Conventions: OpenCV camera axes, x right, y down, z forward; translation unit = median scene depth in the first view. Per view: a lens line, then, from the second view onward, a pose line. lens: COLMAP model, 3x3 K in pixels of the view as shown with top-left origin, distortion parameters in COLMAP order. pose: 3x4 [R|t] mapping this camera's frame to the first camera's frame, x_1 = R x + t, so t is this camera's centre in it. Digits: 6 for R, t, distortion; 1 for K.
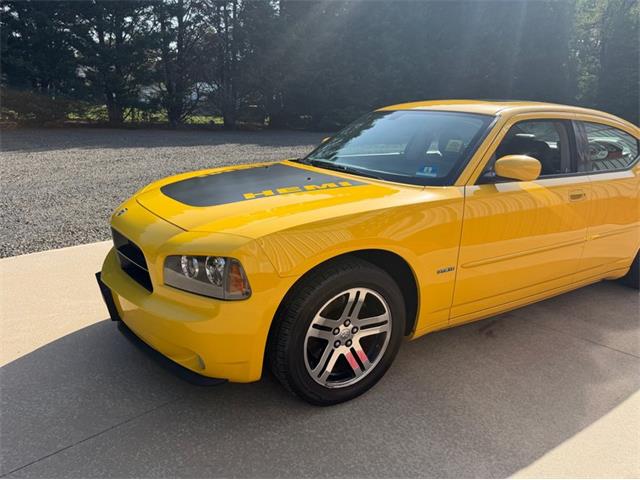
lens RADIAL K [[456.5, 0, 322.1], [0, 456.5, 235.8], [0, 0, 1]] dist [0.025023, -0.032965]
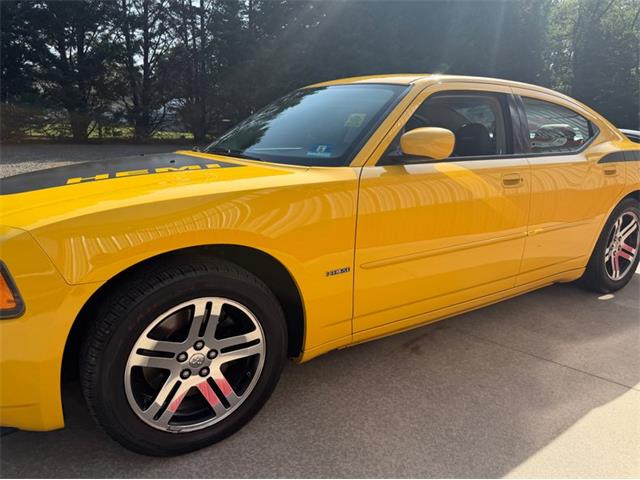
lens RADIAL K [[456.5, 0, 321.1], [0, 456.5, 245.7], [0, 0, 1]] dist [0.025023, -0.032965]
pose [[0.999229, -0.025224, 0.030072, 0.208514], [0.025636, 0.999582, -0.013388, 0.037024], [-0.029721, 0.014149, 0.999458, 0.207696]]
